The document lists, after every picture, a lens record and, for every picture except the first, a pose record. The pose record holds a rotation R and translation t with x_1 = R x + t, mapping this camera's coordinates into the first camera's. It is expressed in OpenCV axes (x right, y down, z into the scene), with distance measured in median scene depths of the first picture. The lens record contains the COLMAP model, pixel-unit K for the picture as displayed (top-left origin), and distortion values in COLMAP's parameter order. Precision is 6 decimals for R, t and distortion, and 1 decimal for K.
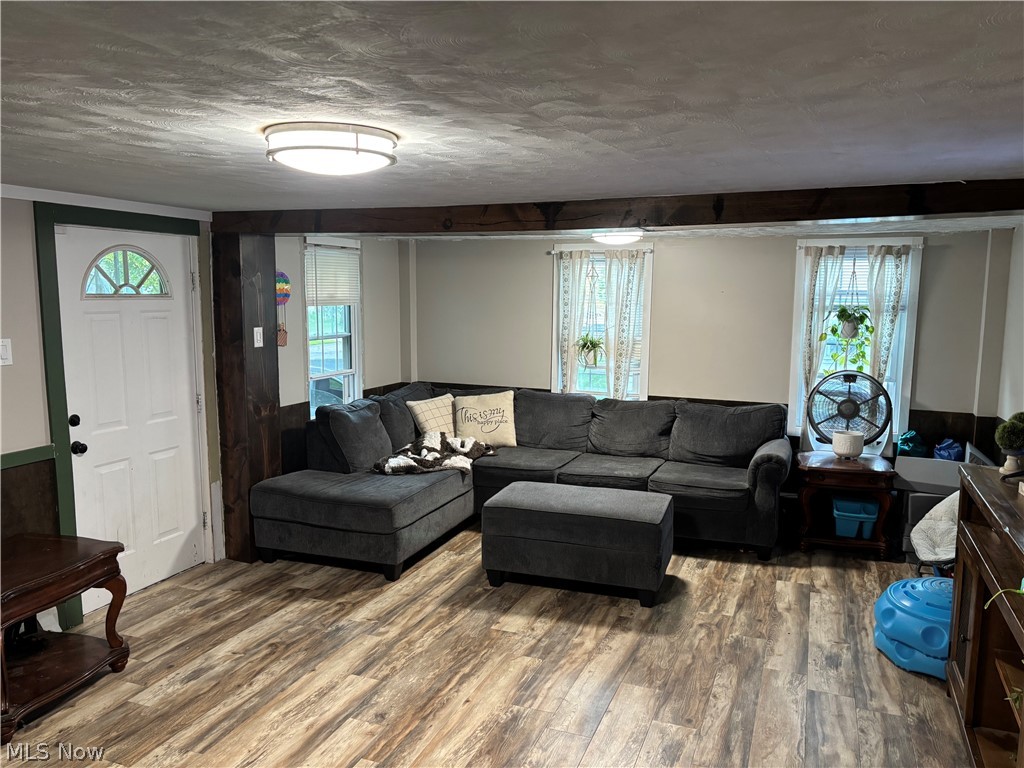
lens RADIAL K [[773.9, 0, 512.7], [0, 773.9, 385.9], [0, 0, 1]] dist [0.016059, 0.004952]
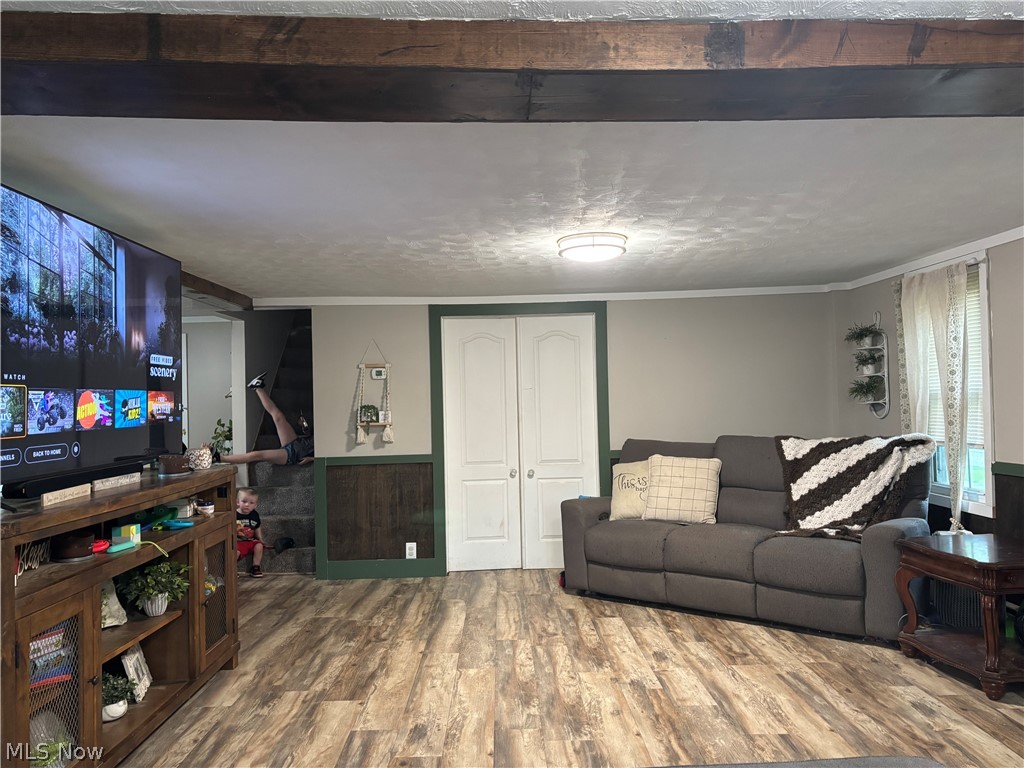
lens RADIAL K [[773.9, 0, 513.1], [0, 773.9, 384.7], [0, 0, 1]] dist [0.016059, 0.004952]
pose [[-0.922598, 0.002756, -0.385753, 0.438033], [-0.036736, 0.994802, 0.094969, -0.092436], [0.384010, 0.101789, -0.917701, 1.757978]]
